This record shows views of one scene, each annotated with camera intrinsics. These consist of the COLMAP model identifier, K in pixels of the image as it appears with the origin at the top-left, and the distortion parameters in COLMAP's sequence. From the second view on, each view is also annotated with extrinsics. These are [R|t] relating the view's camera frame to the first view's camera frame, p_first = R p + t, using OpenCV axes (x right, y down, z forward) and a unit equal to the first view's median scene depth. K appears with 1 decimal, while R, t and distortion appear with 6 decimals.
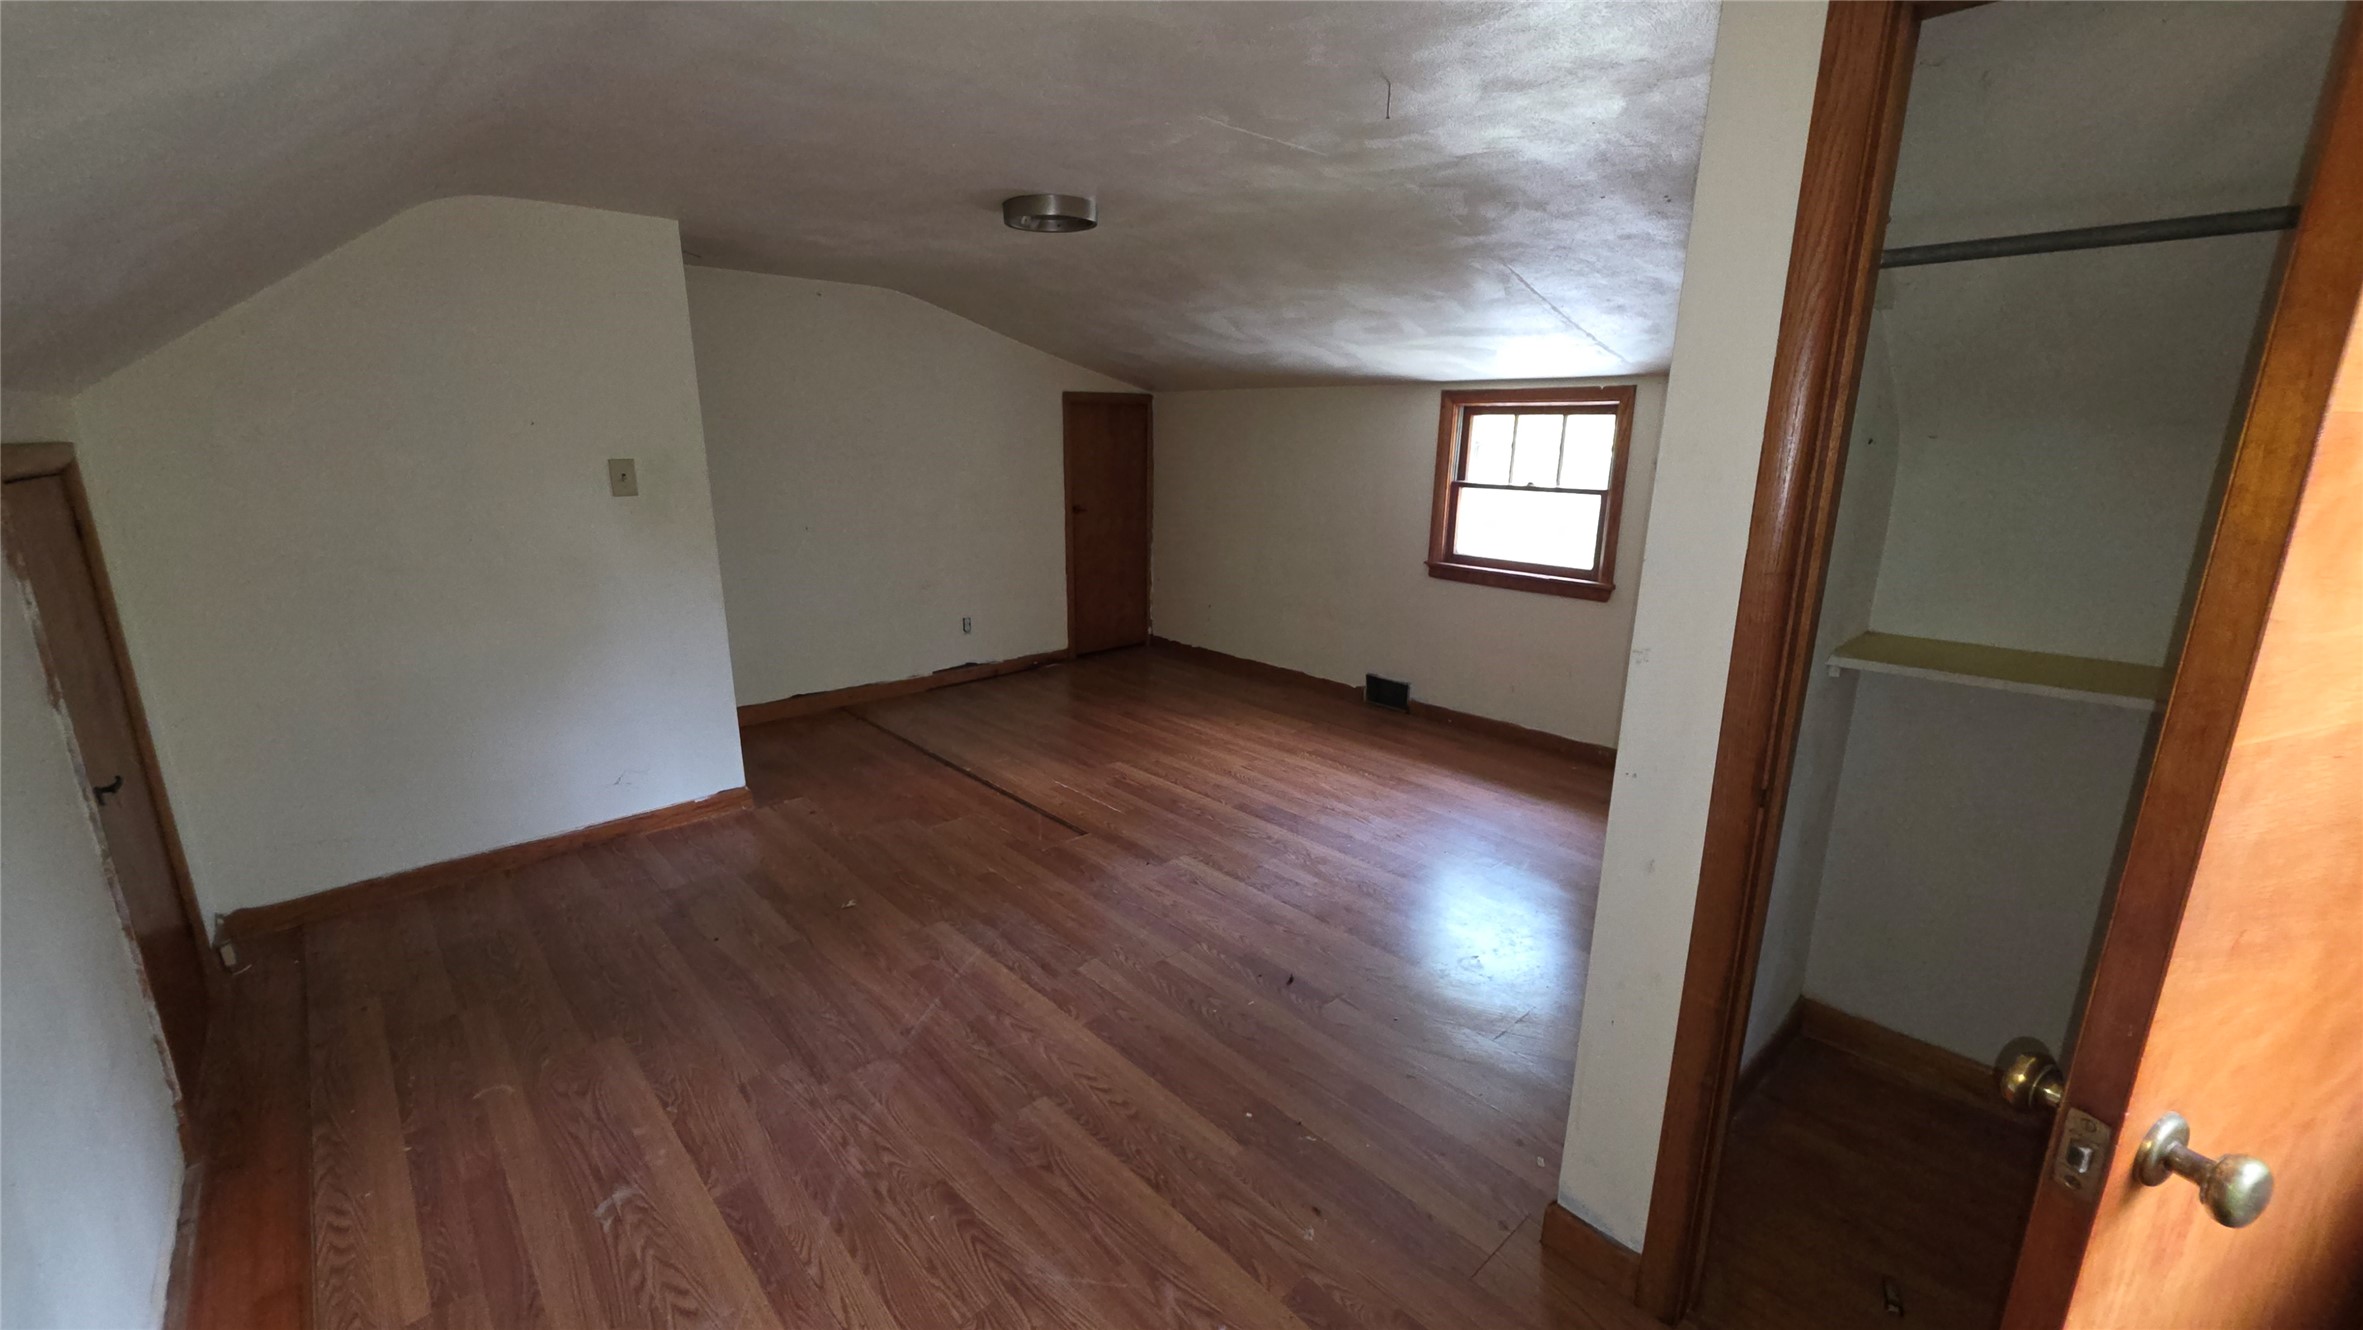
lens RADIAL K [[932.6, 0, 1189.3], [0, 932.6, 650.5], [0, 0, 1]] dist [0.001514, 0.000005]
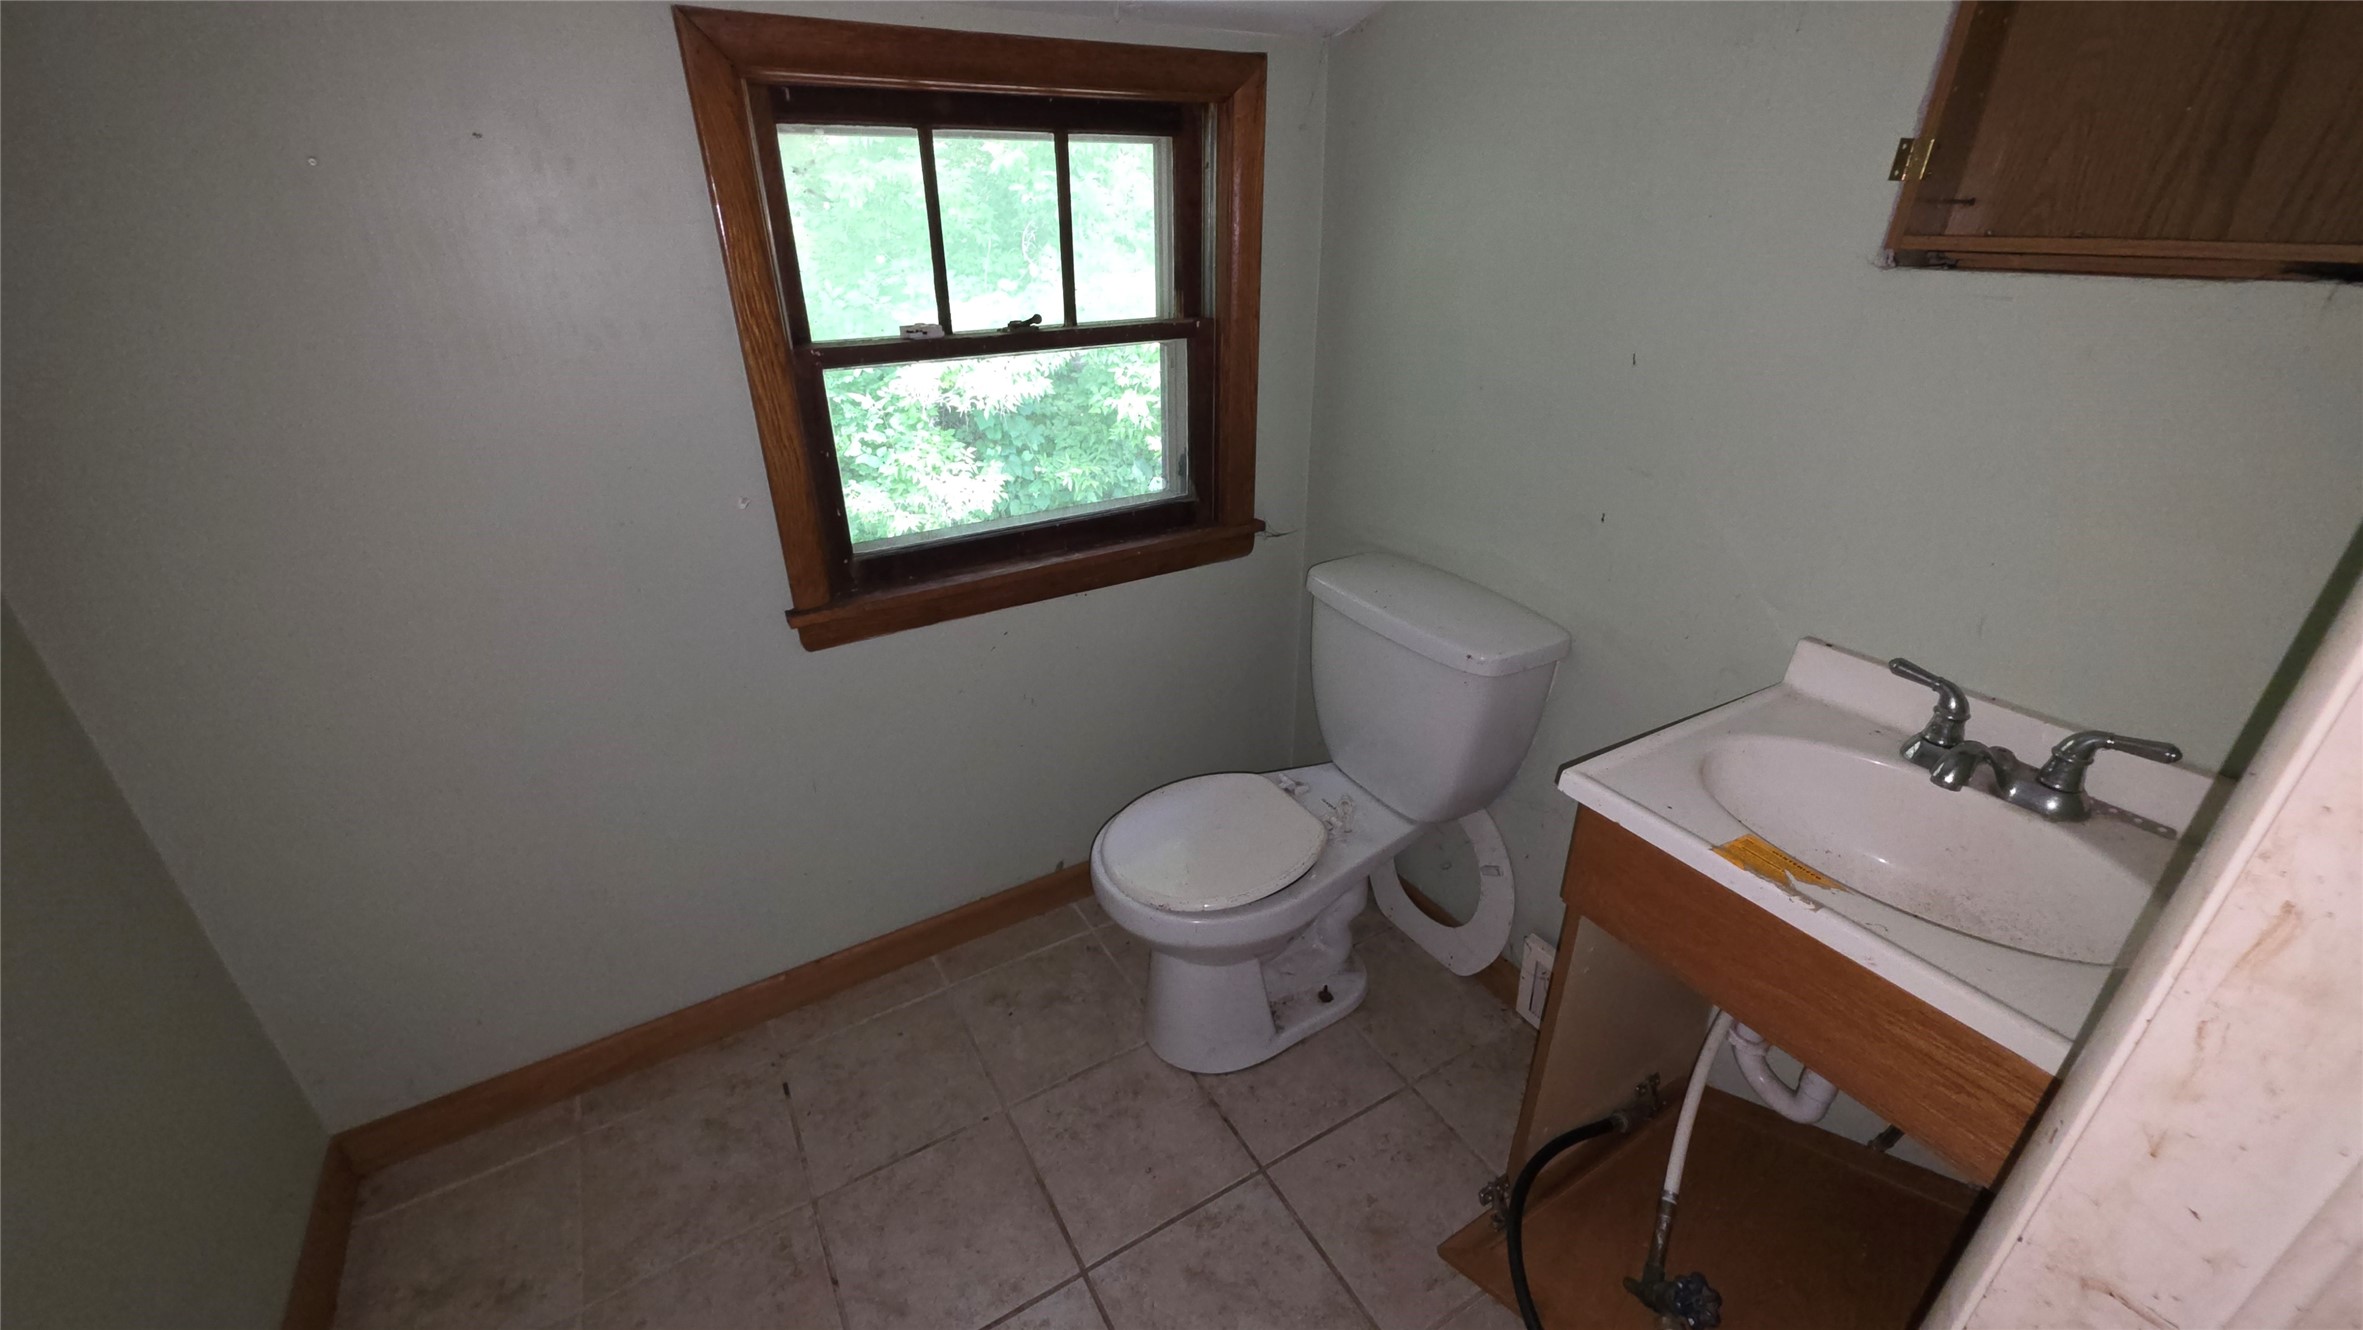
lens RADIAL K [[932.6, 0, 1189.3], [0, 932.6, 650.5], [0, 0, 1]] dist [0.001514, 0.000005]
pose [[0.210283, -0.429509, 0.878239, -0.048199], [0.236344, 0.894013, 0.380634, -0.353532], [-0.948643, 0.127525, 0.289507, 1.566519]]
